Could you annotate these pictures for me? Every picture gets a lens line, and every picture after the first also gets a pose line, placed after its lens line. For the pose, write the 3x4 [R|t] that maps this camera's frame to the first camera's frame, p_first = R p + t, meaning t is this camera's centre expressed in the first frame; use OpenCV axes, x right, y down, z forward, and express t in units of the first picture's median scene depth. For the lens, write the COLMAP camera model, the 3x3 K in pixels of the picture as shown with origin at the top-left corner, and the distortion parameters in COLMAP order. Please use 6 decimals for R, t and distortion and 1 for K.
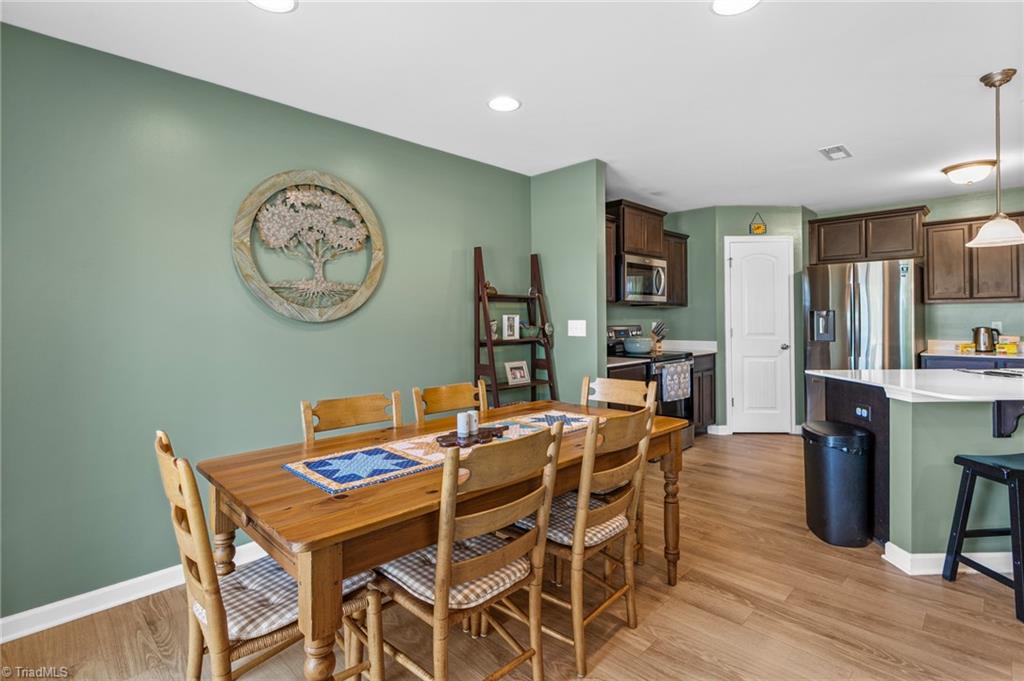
lens RADIAL K [[493.5, 0, 512.8], [0, 493.5, 319.5], [0, 0, 1]] dist [0.000561, 0.000499]
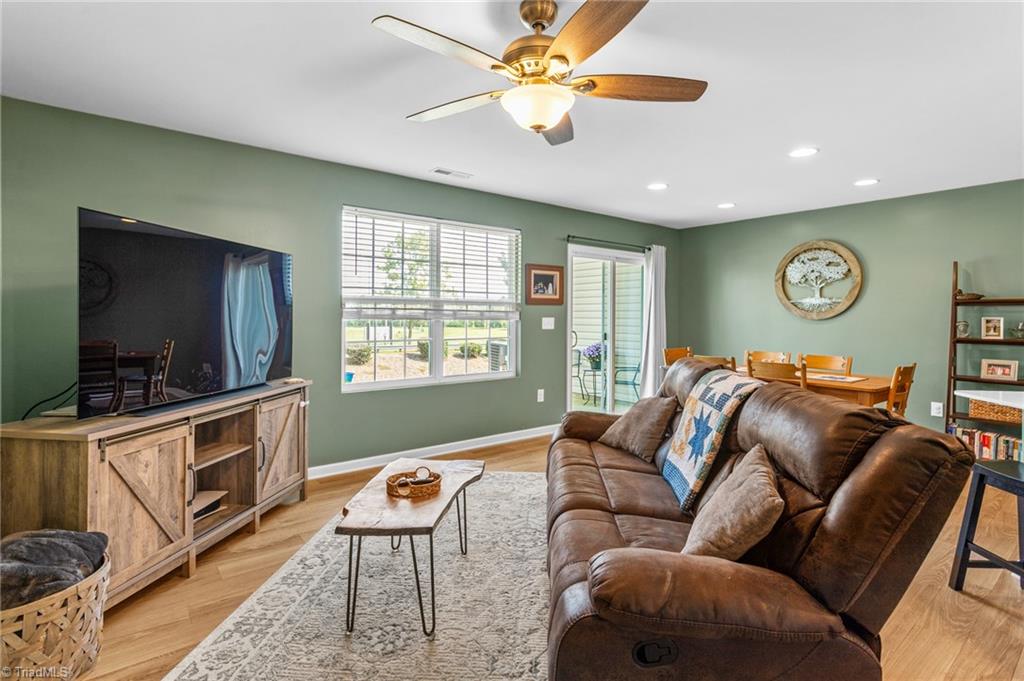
lens RADIAL K [[493.5, 0, 512.8], [0, 493.5, 319.5], [0, 0, 1]] dist [0.000561, 0.000499]
pose [[-0.128614, 0.013179, -0.991607, 1.578284], [-0.006651, 0.999878, 0.014151, -0.015242], [0.991672, 0.008415, -0.128511, 0.089579]]
